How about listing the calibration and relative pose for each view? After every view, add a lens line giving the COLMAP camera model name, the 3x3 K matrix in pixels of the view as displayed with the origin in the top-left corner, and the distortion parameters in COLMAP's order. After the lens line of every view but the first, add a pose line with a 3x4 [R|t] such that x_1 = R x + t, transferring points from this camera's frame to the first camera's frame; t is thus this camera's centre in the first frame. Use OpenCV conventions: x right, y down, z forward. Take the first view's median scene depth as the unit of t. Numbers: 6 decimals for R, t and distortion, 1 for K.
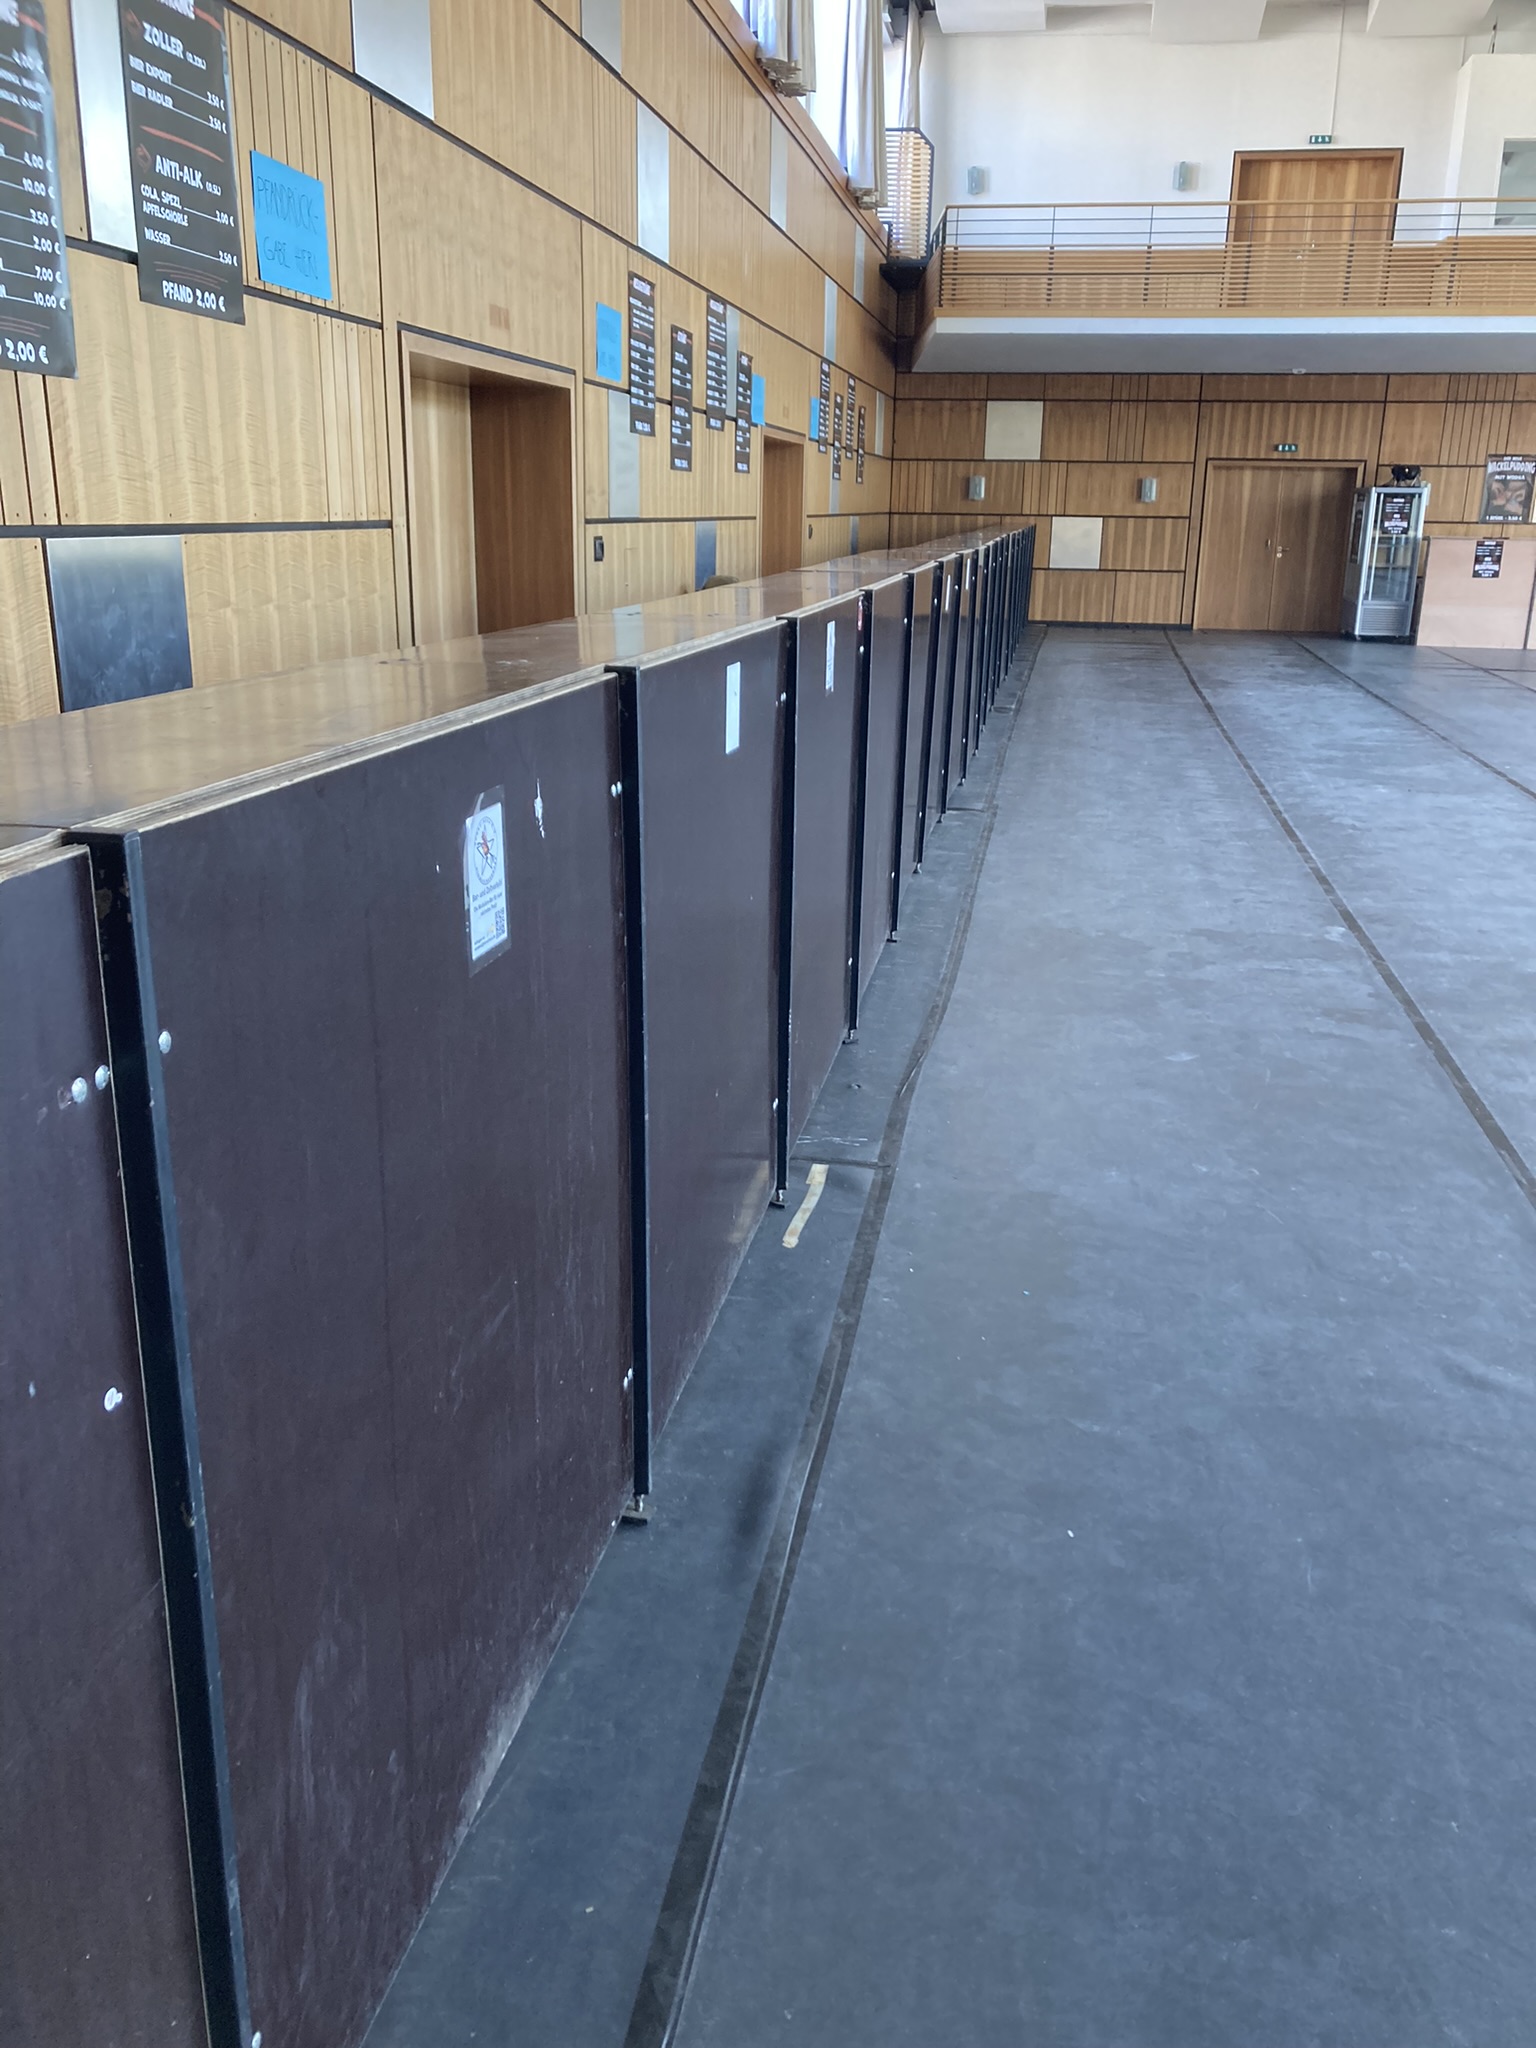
lens RADIAL K [[1675.8, 0, 751.6], [0, 1675.8, 1008.7], [0, 0, 1]] dist [0.026624, -0.022224]
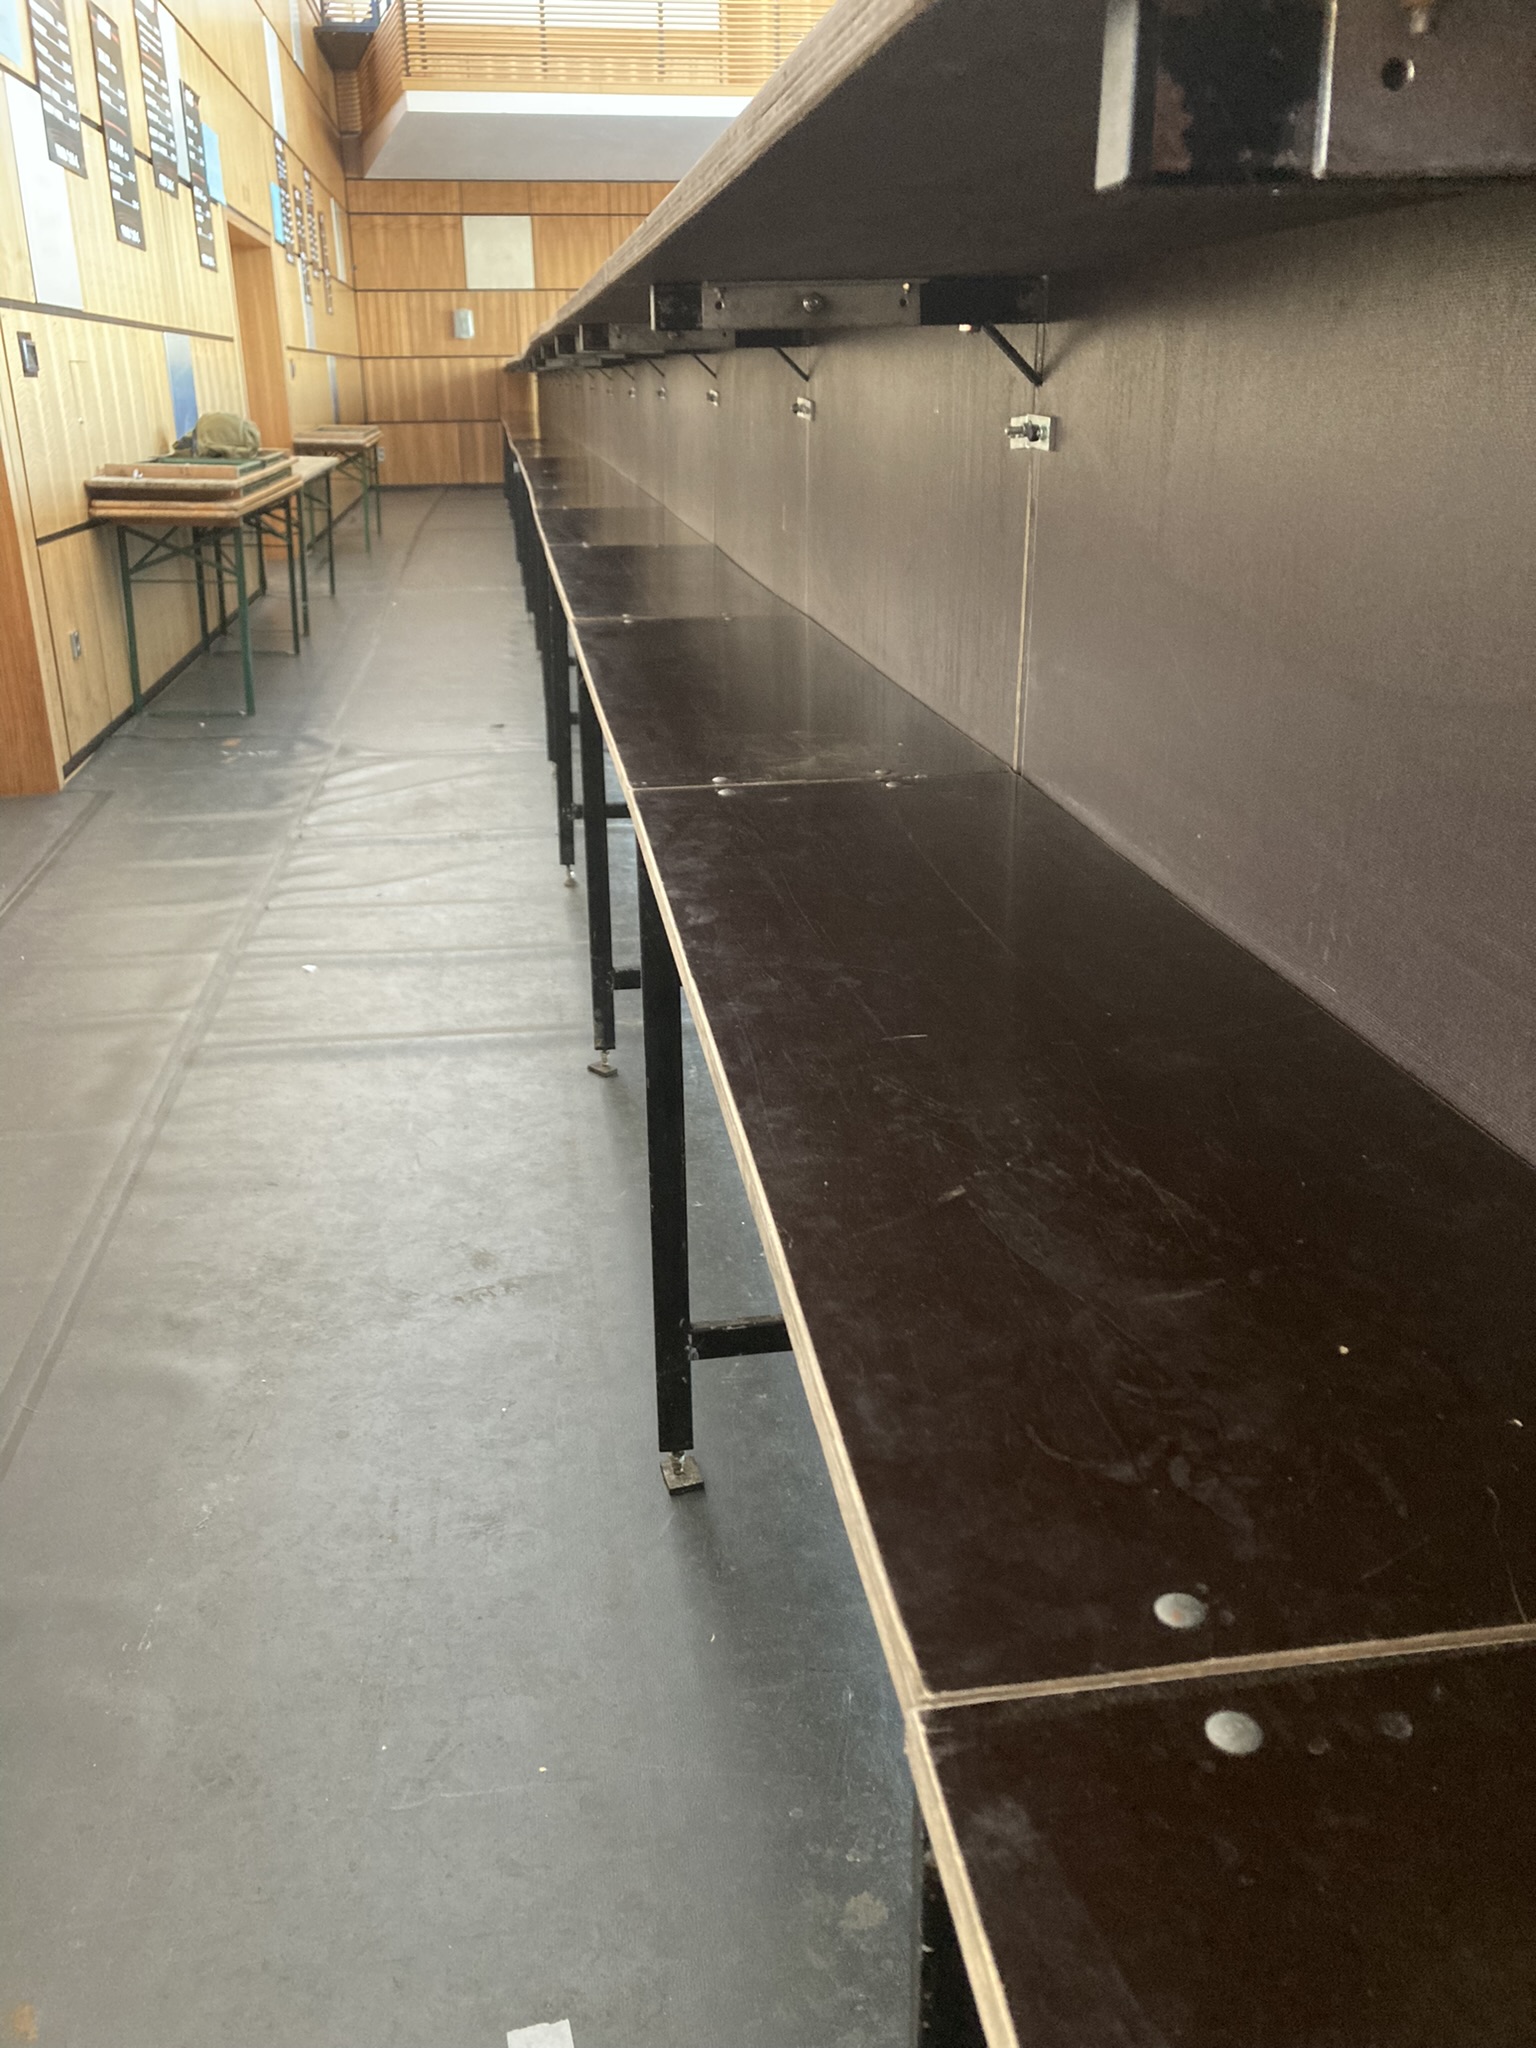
lens RADIAL K [[1675.8, 0, 765.5], [0, 1675.8, 1000.7], [0, 0, 1]] dist [0.026624, -0.022224]
pose [[0.942599, -0.142908, 0.301802, -0.059098], [0.123530, 0.988910, 0.082451, -0.069697], [-0.310238, -0.040437, 0.949799, 0.359624]]
